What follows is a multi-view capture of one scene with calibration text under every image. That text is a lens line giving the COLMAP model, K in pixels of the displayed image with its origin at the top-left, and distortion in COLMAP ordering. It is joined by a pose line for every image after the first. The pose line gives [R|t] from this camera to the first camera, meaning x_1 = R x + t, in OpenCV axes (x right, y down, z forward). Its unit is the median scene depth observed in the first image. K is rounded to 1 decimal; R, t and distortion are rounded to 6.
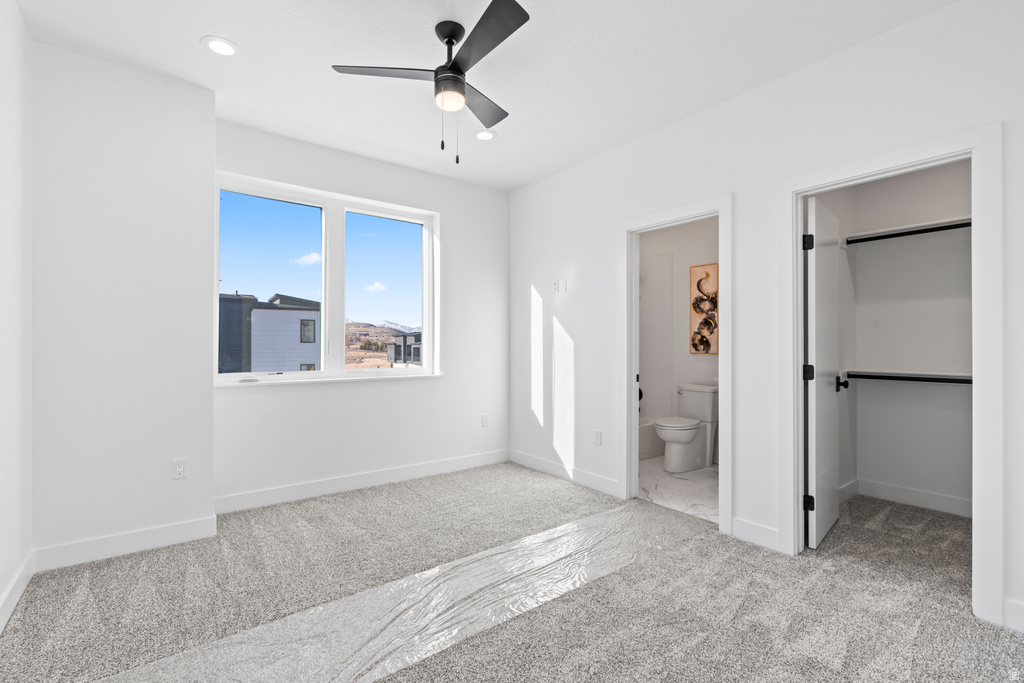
lens RADIAL K [[466.8, 0, 505.4], [0, 466.8, 342.2], [0, 0, 1]] dist [-0.010254, 0.003452]
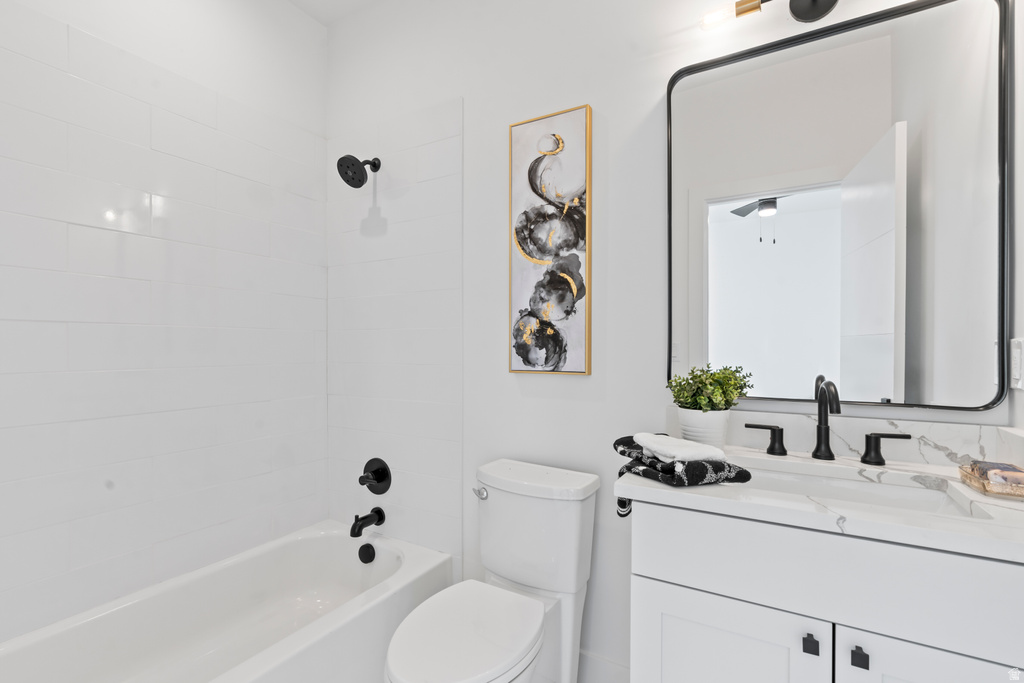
lens RADIAL K [[466.8, 0, 511.9], [0, 466.8, 345.6], [0, 0, 1]] dist [-0.010254, 0.003452]
pose [[0.919041, -0.002765, 0.394153, 0.281422], [0.002167, 0.999996, 0.001963, 0.003940], [-0.394157, -0.000950, 0.919043, 0.734438]]
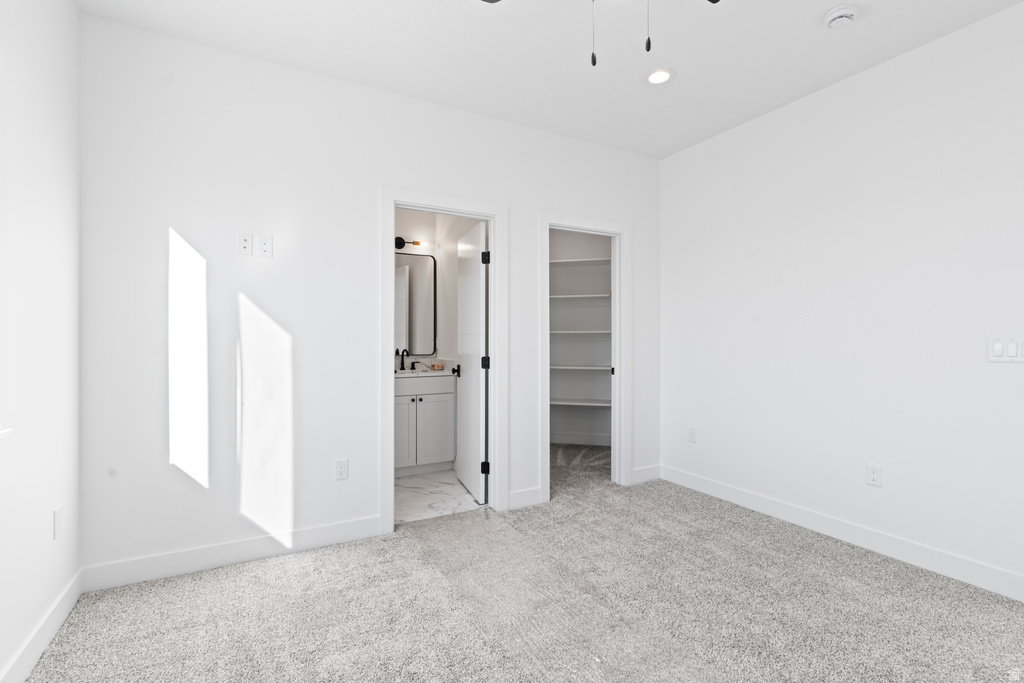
lens RADIAL K [[466.8, 0, 502.6], [0, 466.8, 336.0], [0, 0, 1]] dist [-0.010254, 0.003452]
pose [[0.140065, 0.003982, 0.990134, -0.411578], [-0.002446, 0.999990, -0.003676, 0.000132], [-0.990139, -0.001907, 0.140073, 0.556820]]
